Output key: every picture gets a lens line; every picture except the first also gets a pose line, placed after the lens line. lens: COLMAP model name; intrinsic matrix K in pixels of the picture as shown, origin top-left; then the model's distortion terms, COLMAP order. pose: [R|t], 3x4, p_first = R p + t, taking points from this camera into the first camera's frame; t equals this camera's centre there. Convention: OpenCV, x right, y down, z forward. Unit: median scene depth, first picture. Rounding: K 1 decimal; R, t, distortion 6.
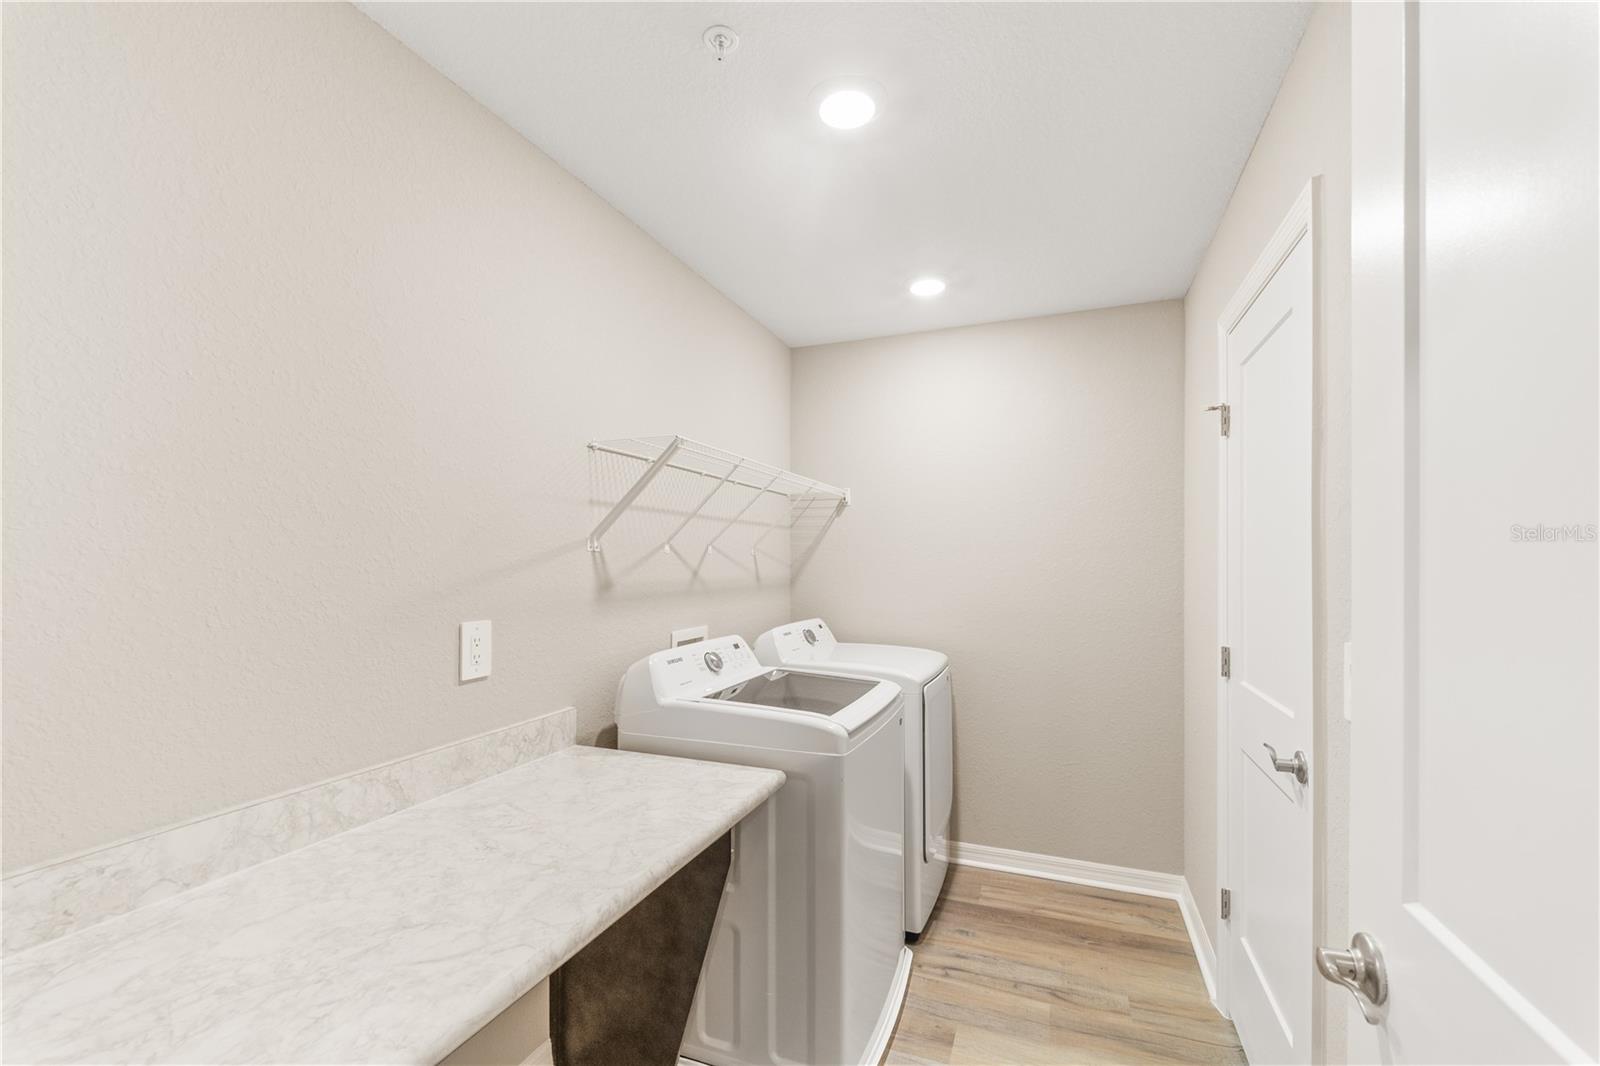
lens RADIAL K [[674.2, 0, 790.2], [0, 674.2, 562.1], [0, 0, 1]] dist [0.045715, -0.000093]
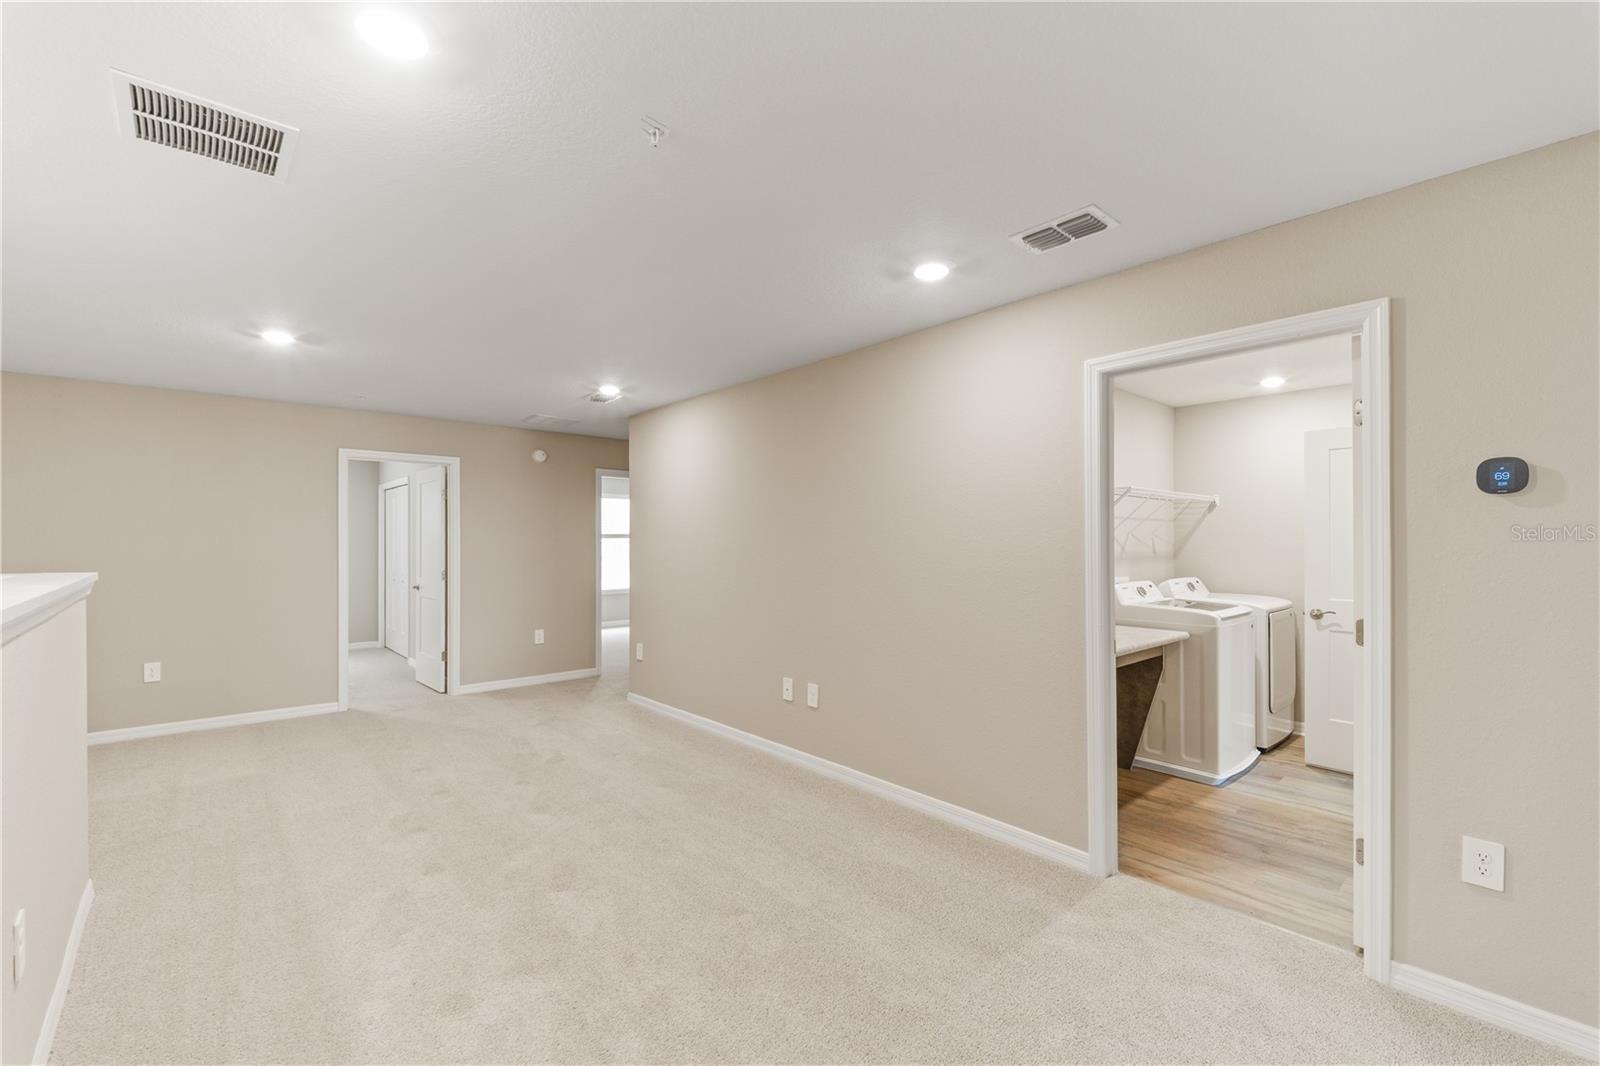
lens RADIAL K [[677.2, 0, 795.2], [0, 677.2, 534.8], [0, 0, 1]] dist [-0.000369, -0.000261]
pose [[0.895960, -0.002540, -0.444127, -0.111595], [-0.002654, 0.999935, -0.011074, 0.003004], [0.444127, 0.011101, 0.895895, -1.005940]]
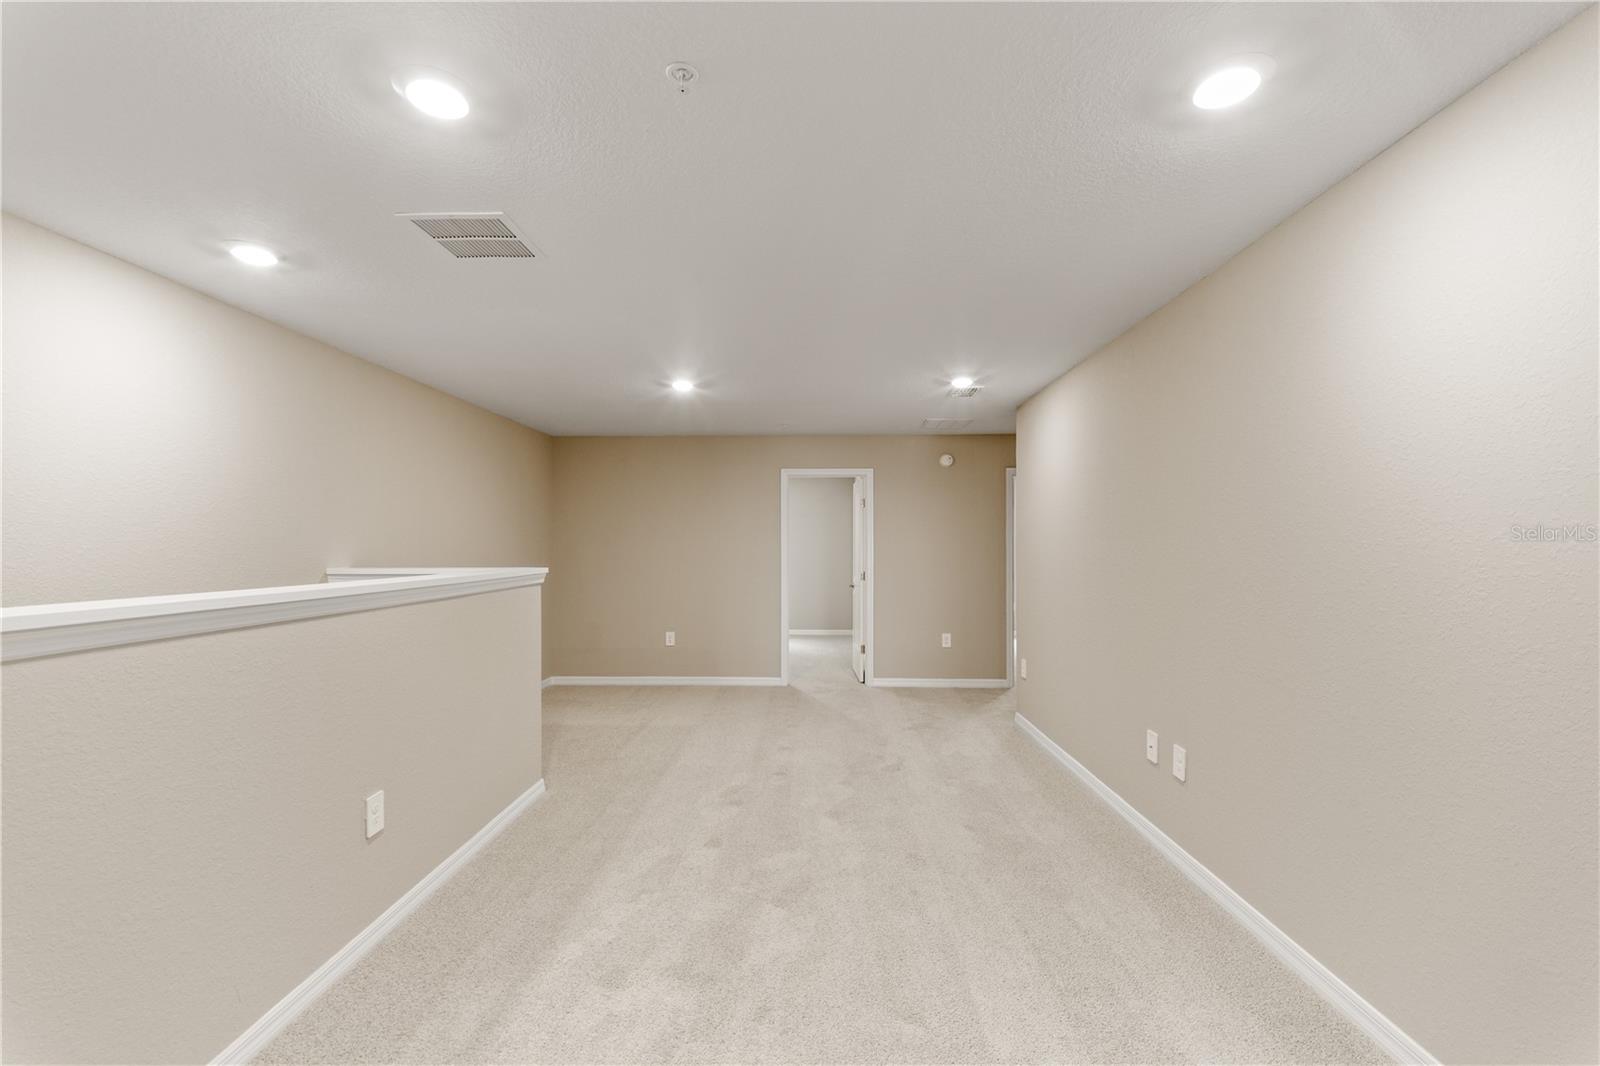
lens RADIAL K [[663.6, 0, 798.8], [0, 663.6, 543.1], [0, 0, 1]] dist [0.016291, -0.000503]
pose [[0.351648, 0.001344, -0.936131, 0.030097], [-0.004600, 0.999989, -0.000292, -0.002896], [0.936121, 0.004409, 0.351651, -0.599066]]
